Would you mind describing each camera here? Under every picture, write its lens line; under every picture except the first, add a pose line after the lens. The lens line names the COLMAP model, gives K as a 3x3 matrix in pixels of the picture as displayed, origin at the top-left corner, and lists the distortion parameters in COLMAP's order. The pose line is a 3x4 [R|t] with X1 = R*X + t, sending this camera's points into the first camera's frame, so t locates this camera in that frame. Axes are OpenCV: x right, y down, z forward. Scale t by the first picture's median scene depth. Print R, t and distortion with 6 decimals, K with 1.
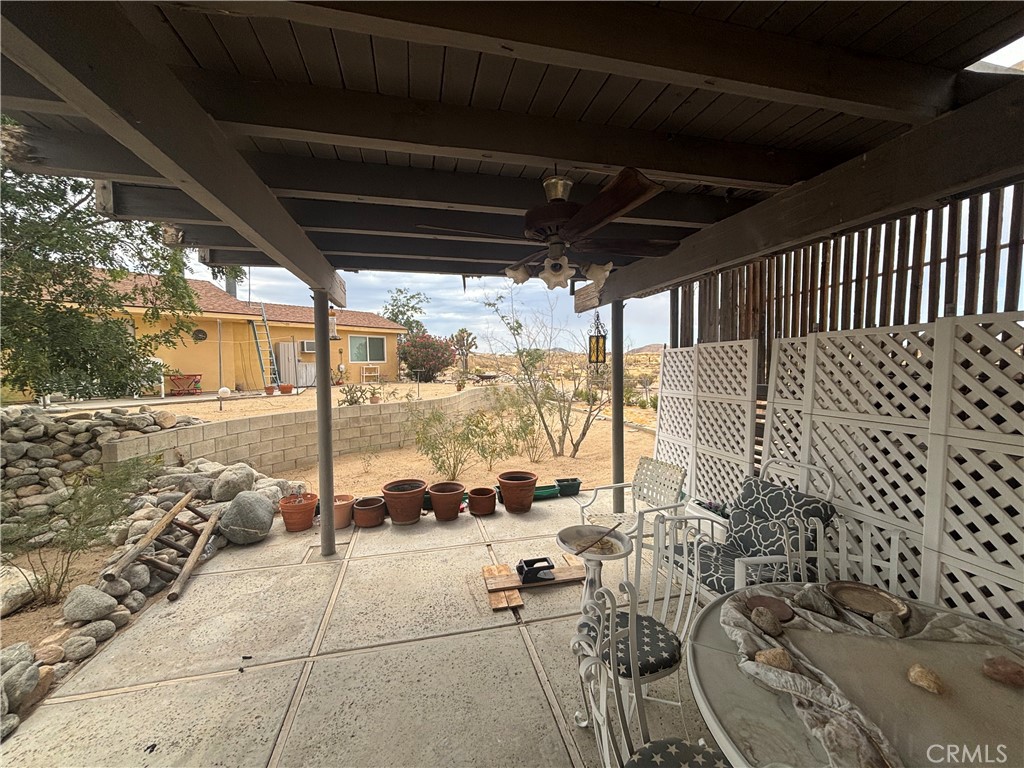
lens RADIAL K [[412.5, 0, 512.0], [0, 412.5, 384.0], [0, 0, 1]] dist [0.000596, 0.000127]
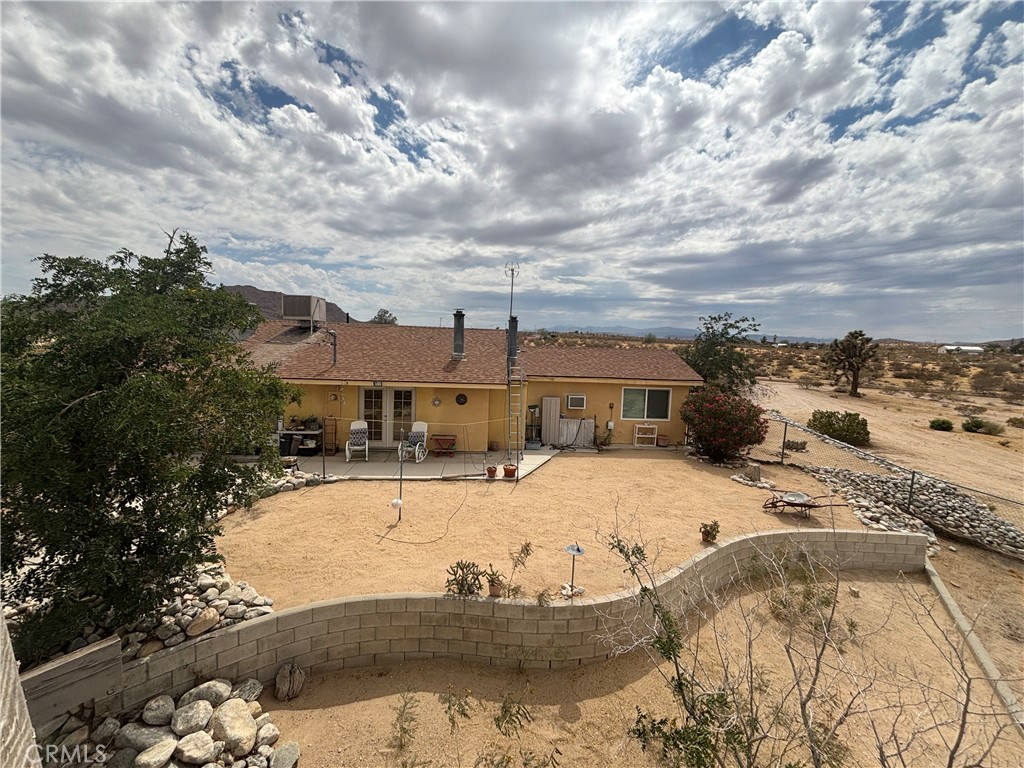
lens RADIAL K [[412.5, 0, 512.0], [0, 412.5, 384.0], [0, 0, 1]] dist [0.000596, 0.000127]
pose [[0.664344, 0.114172, -0.738655, 0.185245], [-0.082935, 0.993422, 0.078959, -0.411136], [0.742811, 0.008804, 0.669443, 0.622150]]
